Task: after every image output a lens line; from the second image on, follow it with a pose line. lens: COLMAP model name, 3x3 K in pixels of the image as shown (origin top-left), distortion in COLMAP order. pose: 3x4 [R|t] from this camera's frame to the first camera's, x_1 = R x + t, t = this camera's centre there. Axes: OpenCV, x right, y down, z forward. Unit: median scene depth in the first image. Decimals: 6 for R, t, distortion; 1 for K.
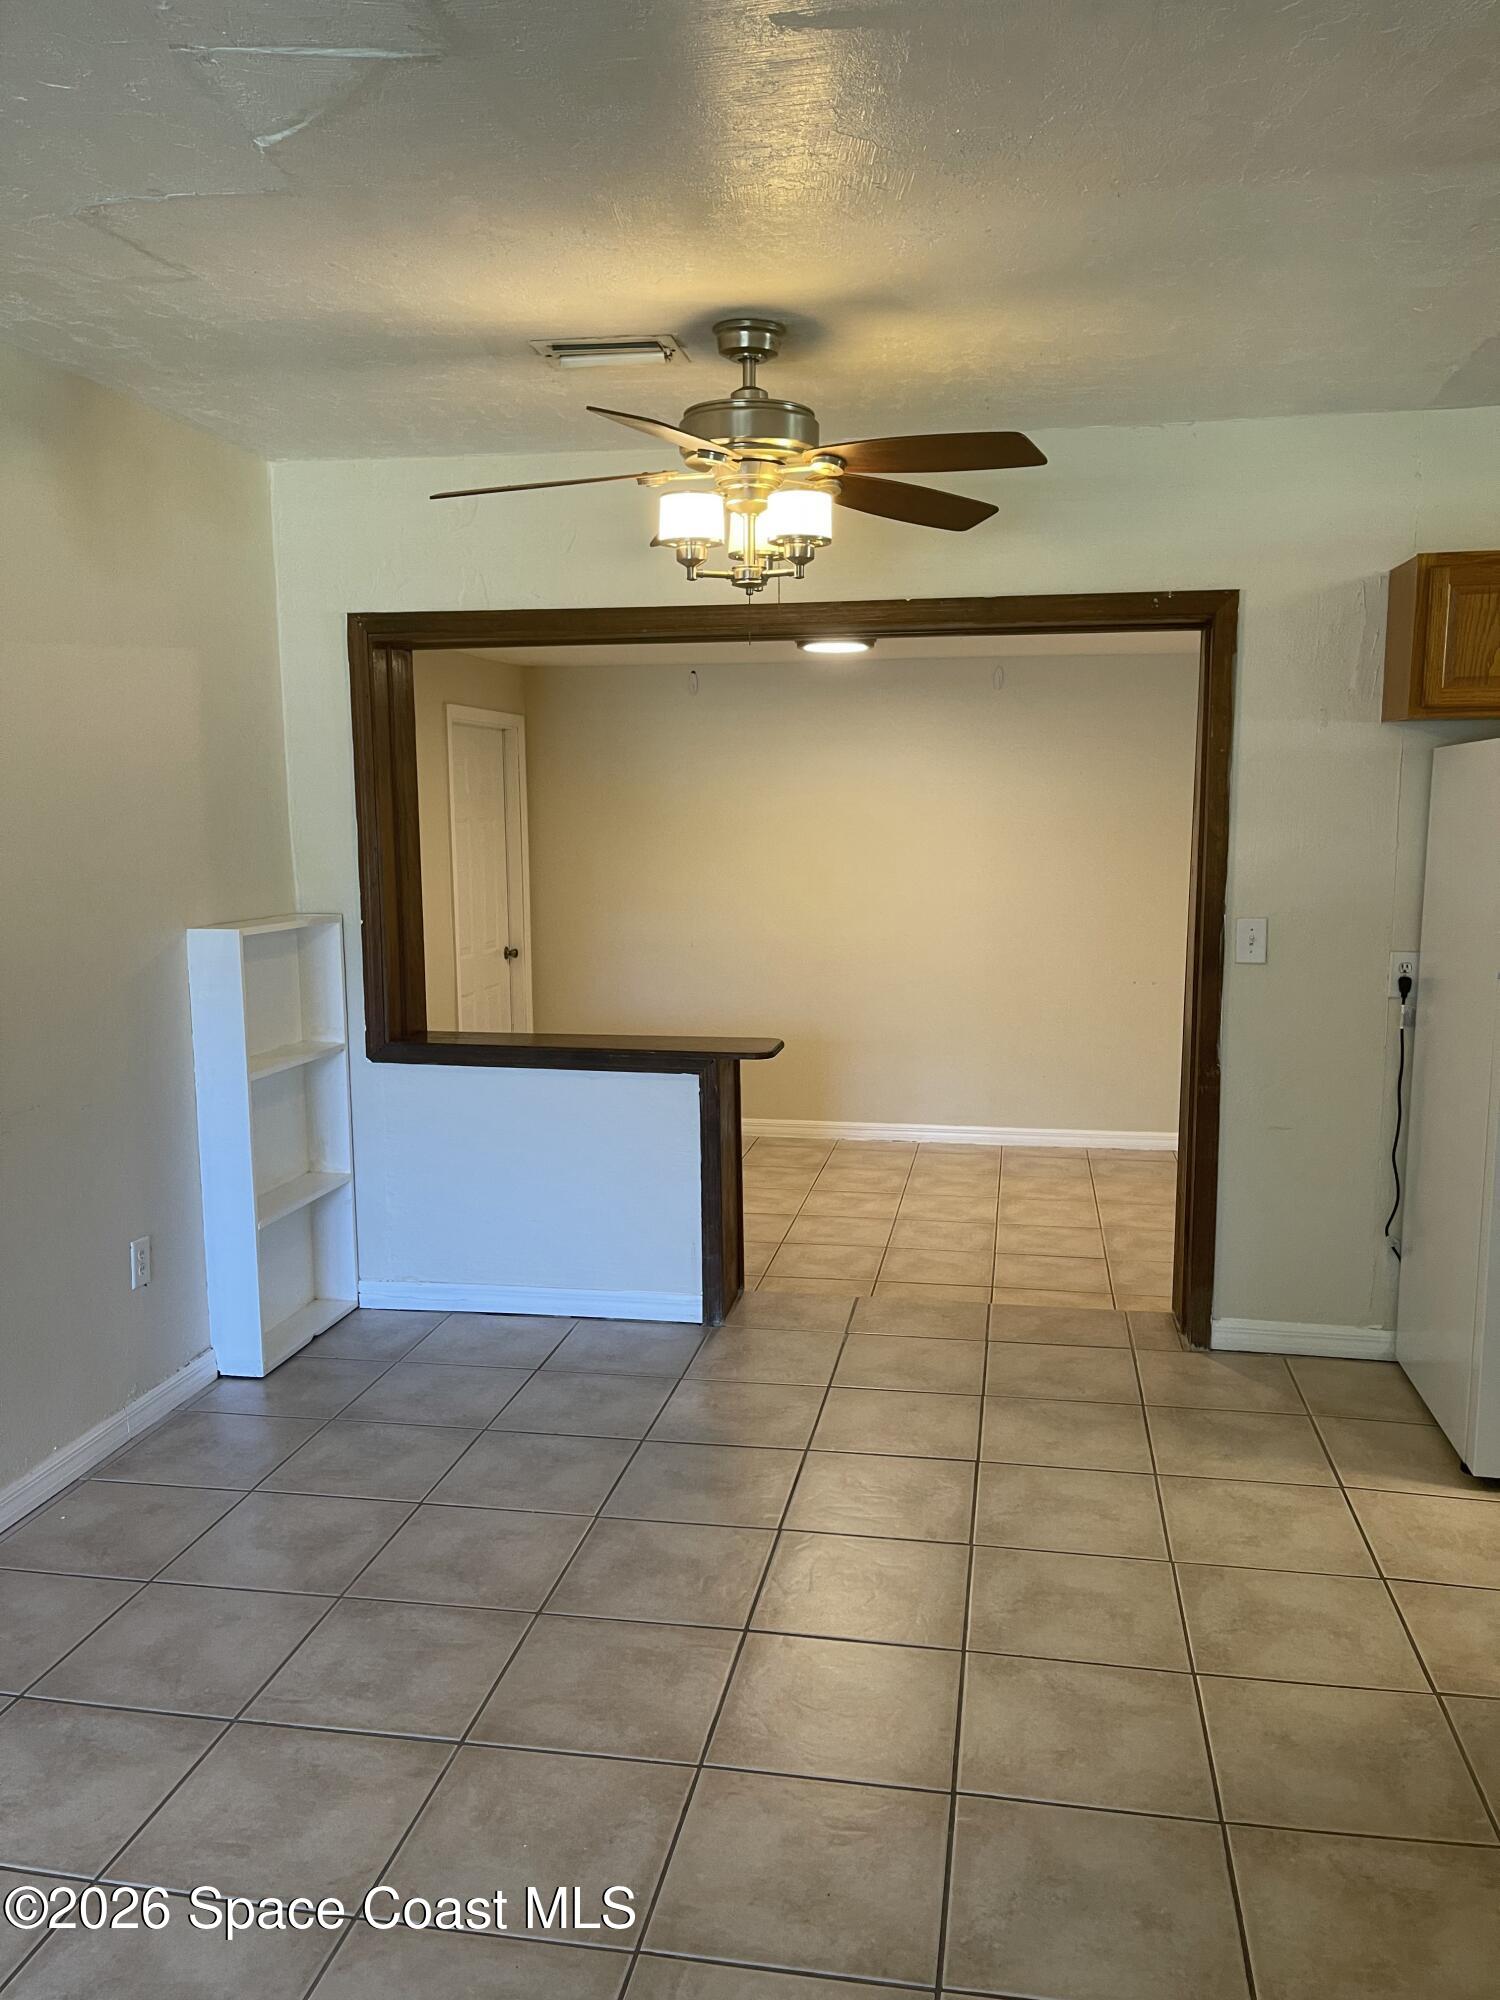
lens RADIAL K [[1488.4, 0, 753.3], [0, 1488.4, 1003.2], [0, 0, 1]] dist [0.051269, -0.089411]
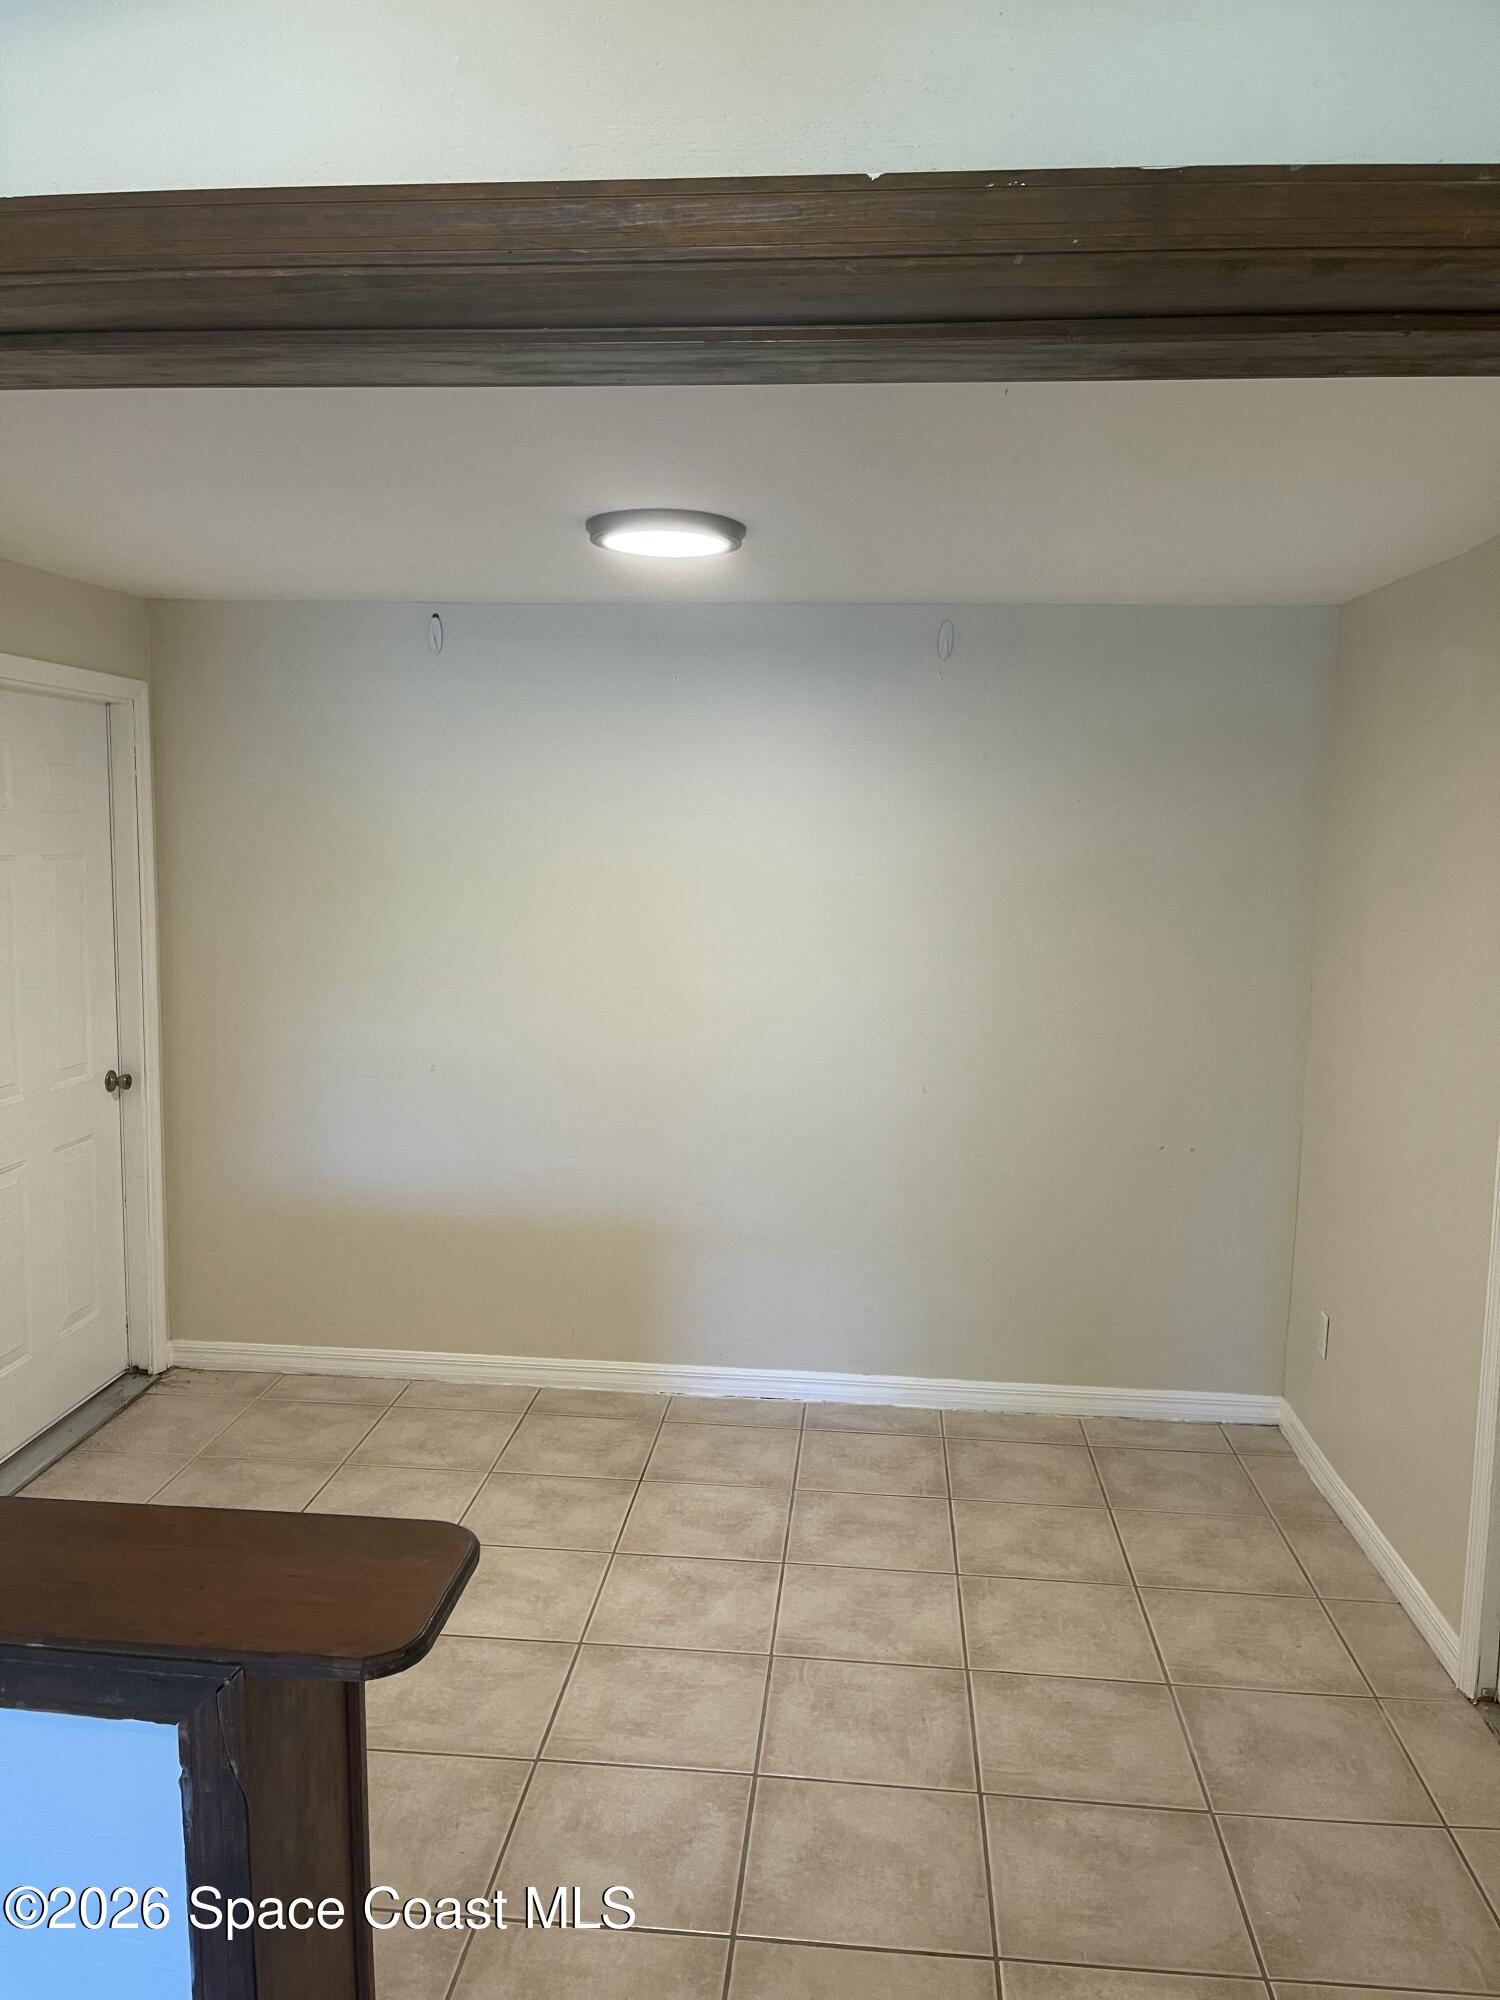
lens RADIAL K [[1488.4, 0, 750.1], [0, 1488.4, 1000.4], [0, 0, 1]] dist [0.051269, -0.089411]
pose [[0.995485, 0.012348, 0.094115, 0.037478], [-0.010638, 0.999770, -0.018648, -0.072353], [-0.094324, 0.017562, 0.995387, 0.488647]]
